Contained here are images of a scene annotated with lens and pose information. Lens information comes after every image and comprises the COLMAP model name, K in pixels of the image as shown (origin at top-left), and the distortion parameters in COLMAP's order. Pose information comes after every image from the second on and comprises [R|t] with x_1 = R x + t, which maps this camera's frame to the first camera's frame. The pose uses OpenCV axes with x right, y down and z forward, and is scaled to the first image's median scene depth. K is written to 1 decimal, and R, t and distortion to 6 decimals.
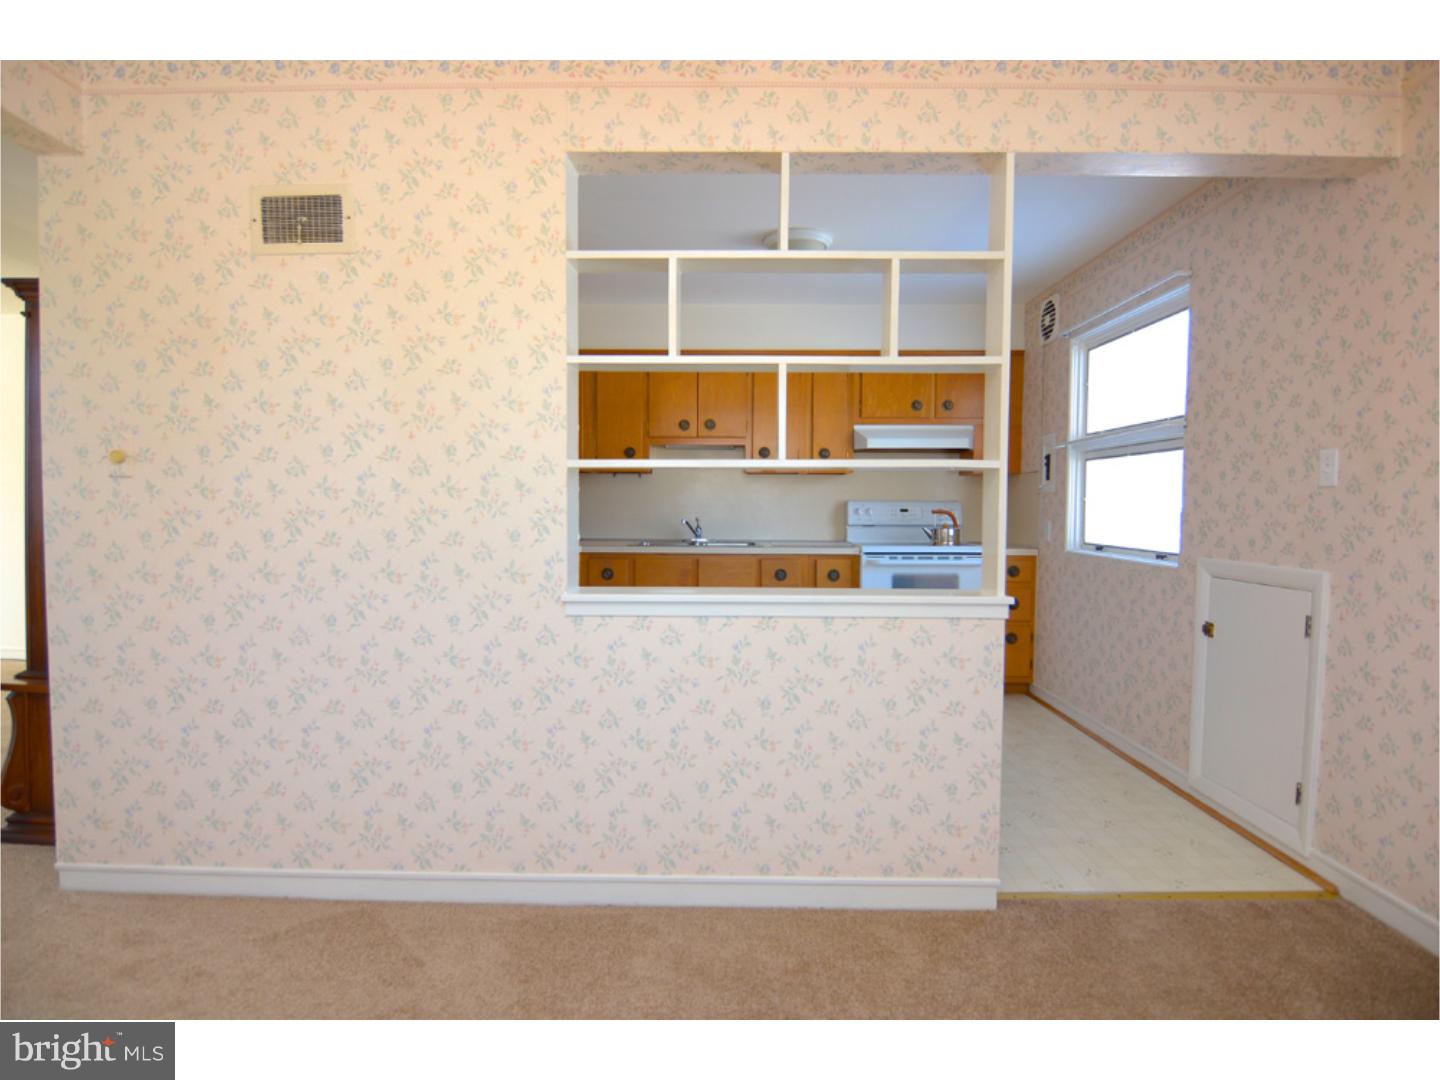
lens RADIAL K [[764.9, 0, 718.6], [0, 764.9, 534.0], [0, 0, 1]] dist [-0.020505, -0.002840]
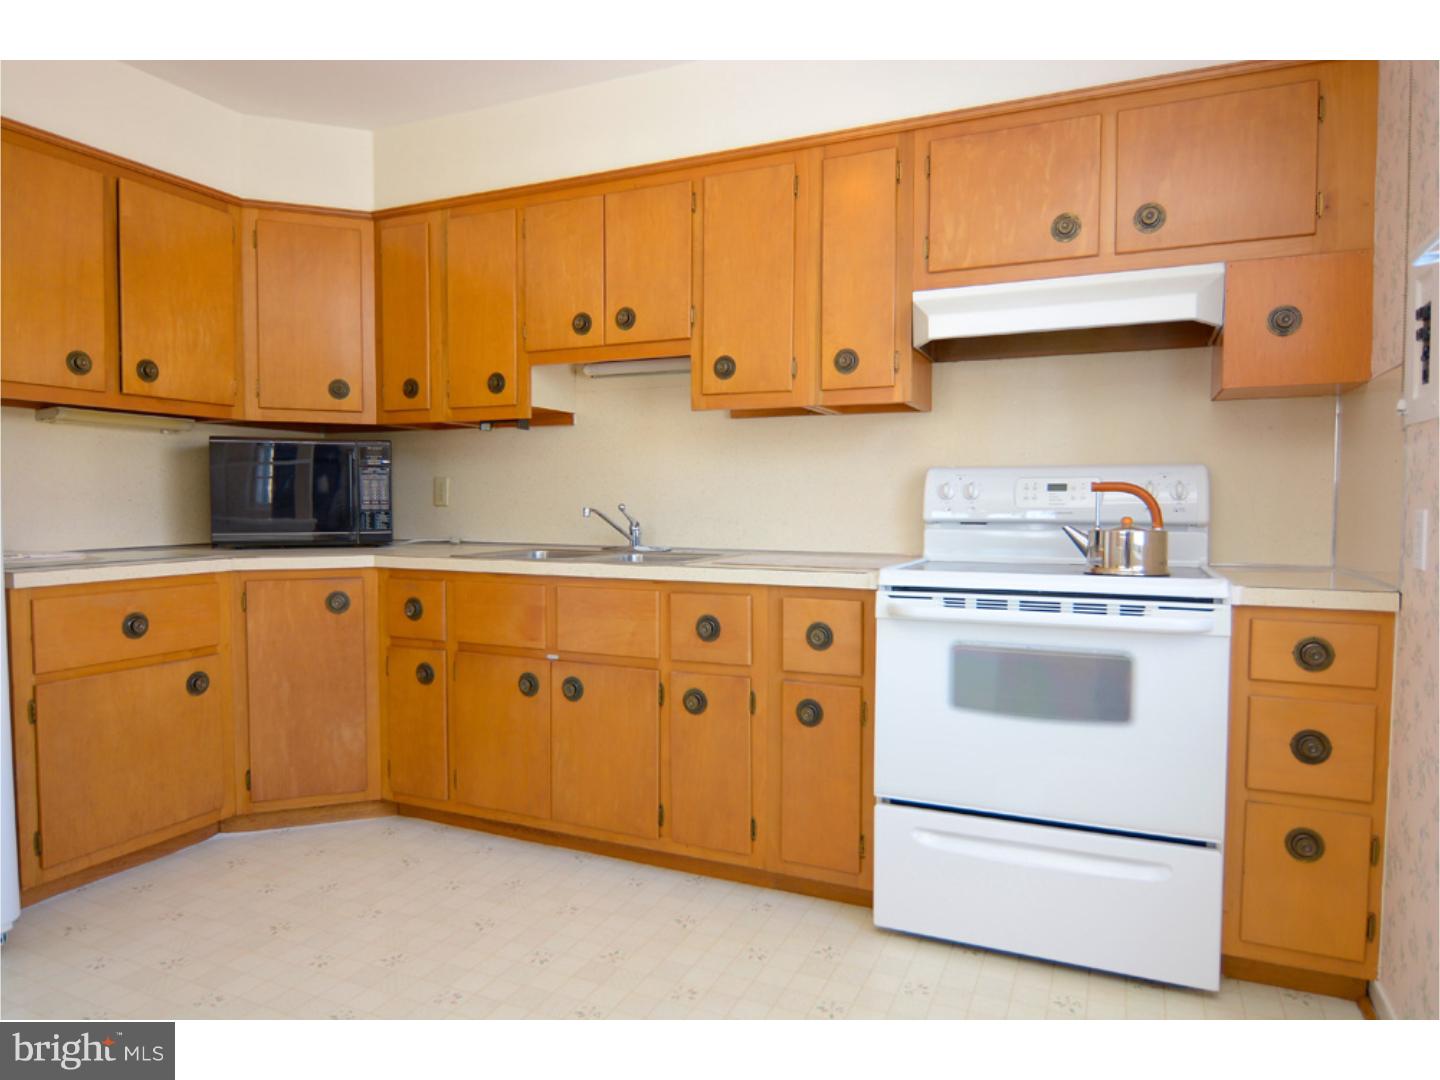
lens RADIAL K [[901.4, 0, 720.2], [0, 901.4, 542.8], [0, 0, 1]] dist [-0.003761, -0.002477]
pose [[0.918587, 0.015257, -0.394925, 0.287103], [-0.013041, 0.999881, 0.008294, -0.002187], [0.395004, -0.002468, 0.918676, 0.493078]]
